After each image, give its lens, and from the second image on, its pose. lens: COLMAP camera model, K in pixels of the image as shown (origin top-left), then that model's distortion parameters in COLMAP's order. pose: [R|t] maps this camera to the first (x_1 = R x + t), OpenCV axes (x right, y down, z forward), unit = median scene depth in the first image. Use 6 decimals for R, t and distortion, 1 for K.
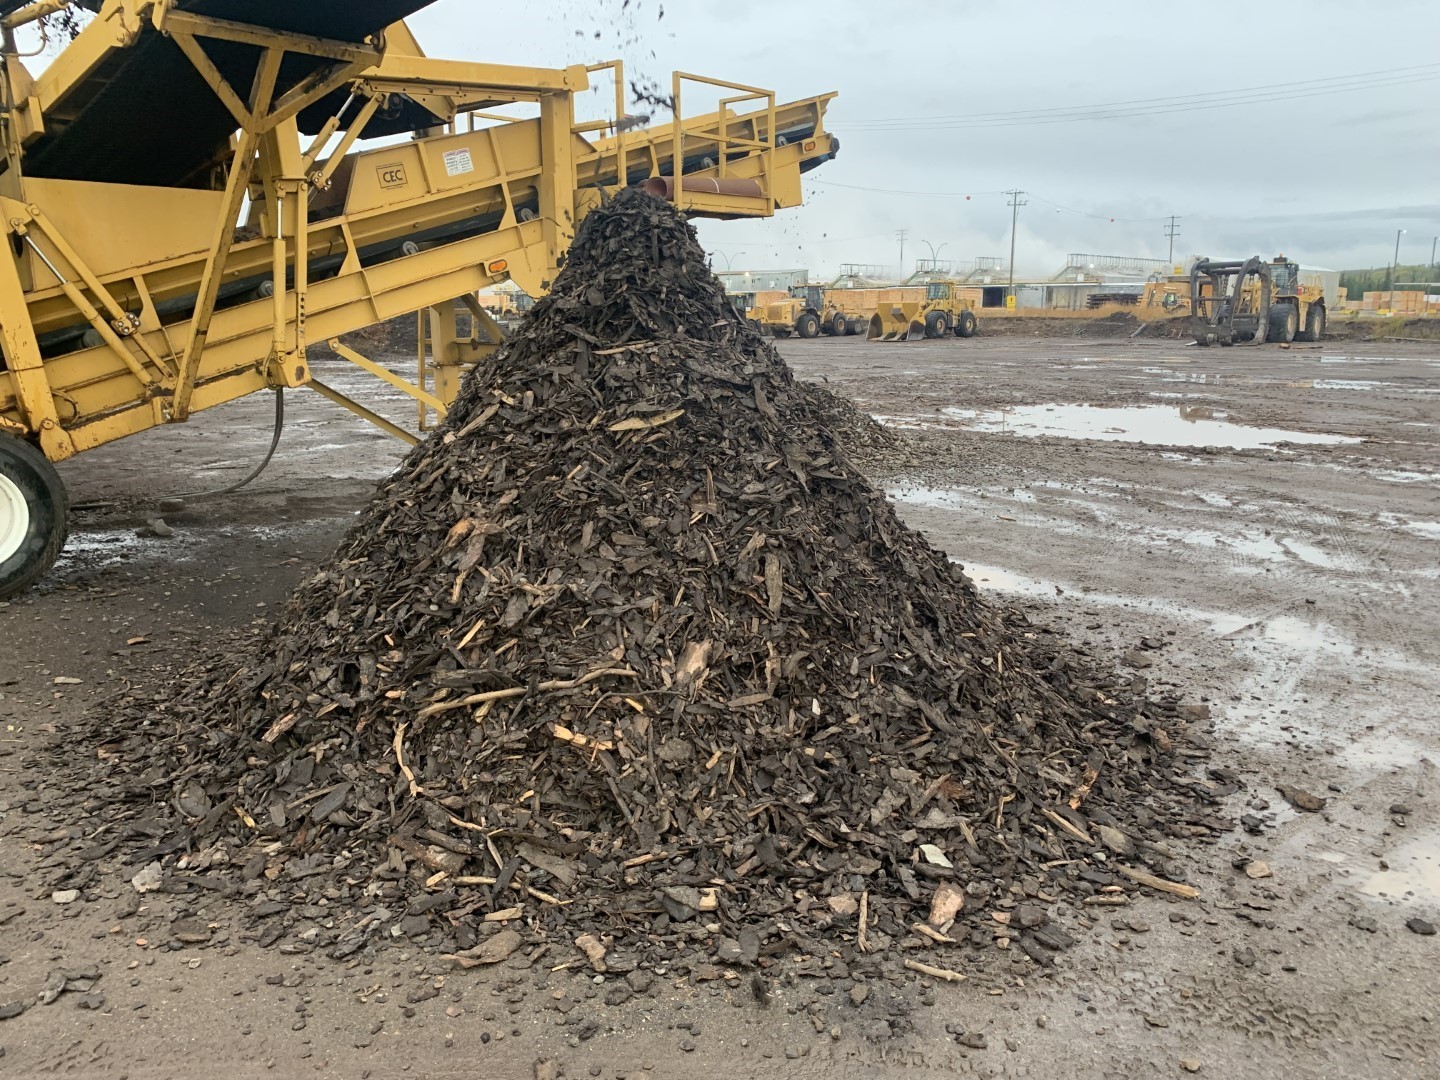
lens RADIAL K [[1085.8, 0, 715.6], [0, 1085.8, 526.4], [0, 0, 1]] dist [0.049384, -0.060802]
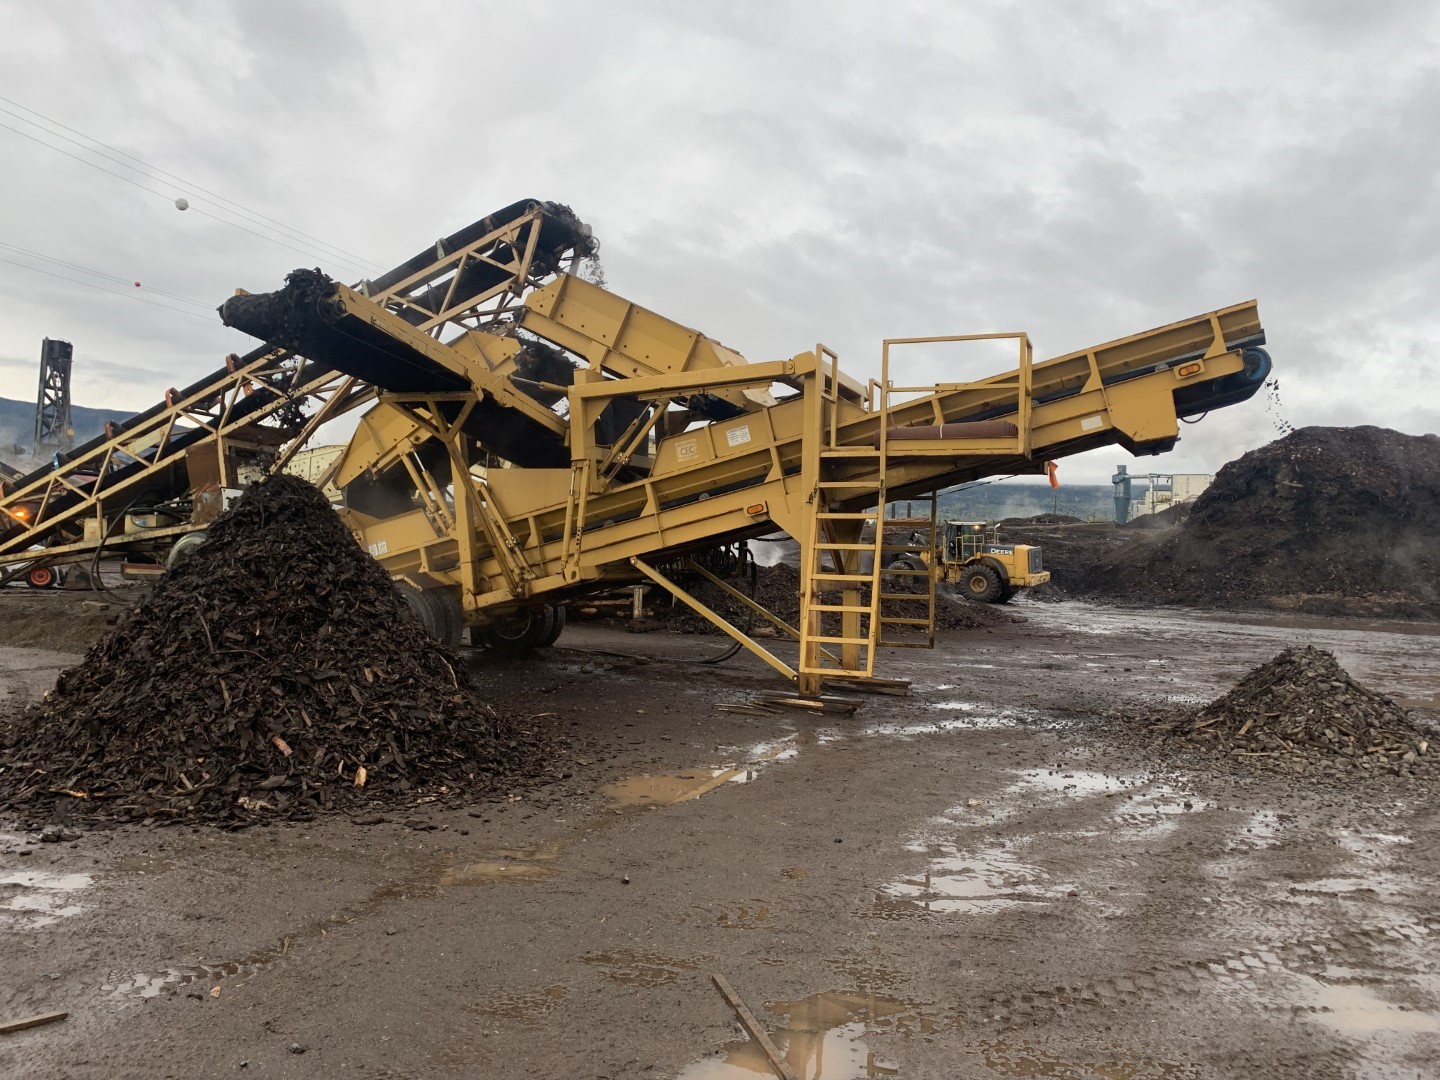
lens RADIAL K [[1069.7, 0, 718.6], [0, 1069.7, 529.9], [0, 0, 1]] dist [0.073116, -0.109663]
pose [[0.362586, 0.005113, -0.931936, 1.243843], [-0.212731, 0.974039, -0.077423, -0.136125], [0.907346, 0.226324, 0.354260, 0.655348]]
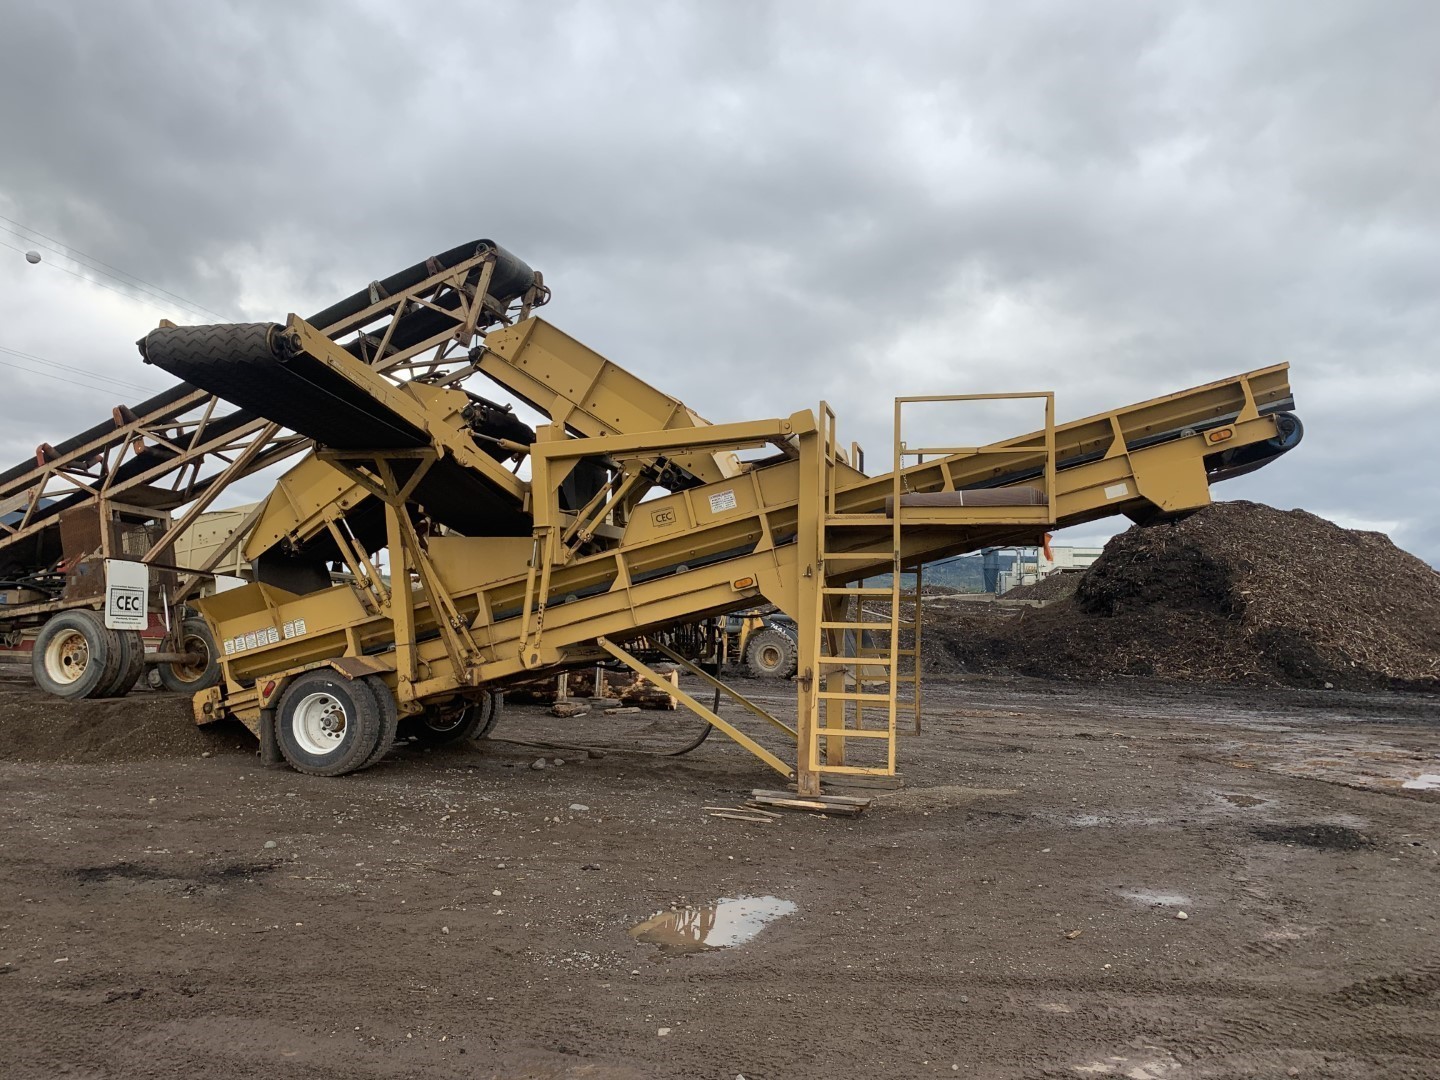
lens RADIAL K [[1074.2, 0, 713.4], [0, 1074.2, 516.7], [0, 0, 1]] dist [0.070250, -0.117419]
pose [[0.464747, -0.064693, -0.883077, 1.025333], [-0.200531, 0.963724, -0.176137, -0.125688], [0.862437, 0.258943, 0.434915, 0.579872]]
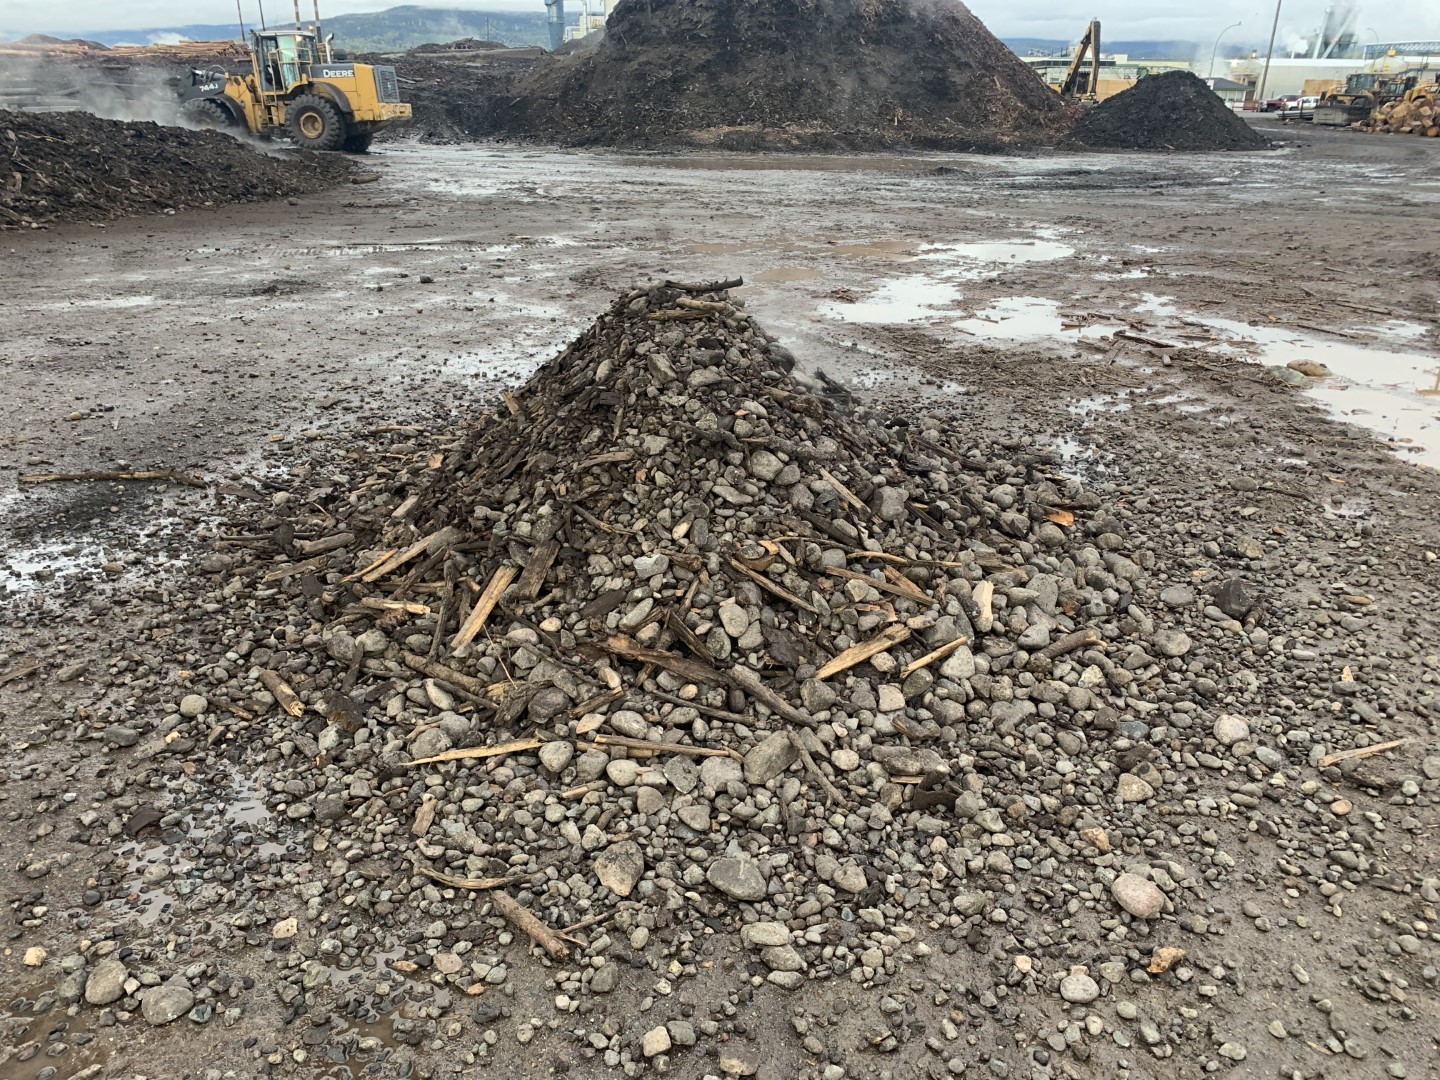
lens RADIAL K [[1085.8, 0, 715.6], [0, 1085.8, 526.4], [0, 0, 1]] dist [0.049384, -0.060802]
pose [[0.754582, 0.253918, -0.605088, 0.522161], [-0.142096, 0.963450, 0.227098, -0.267056], [0.640636, -0.085384, 0.763082, 1.538816]]
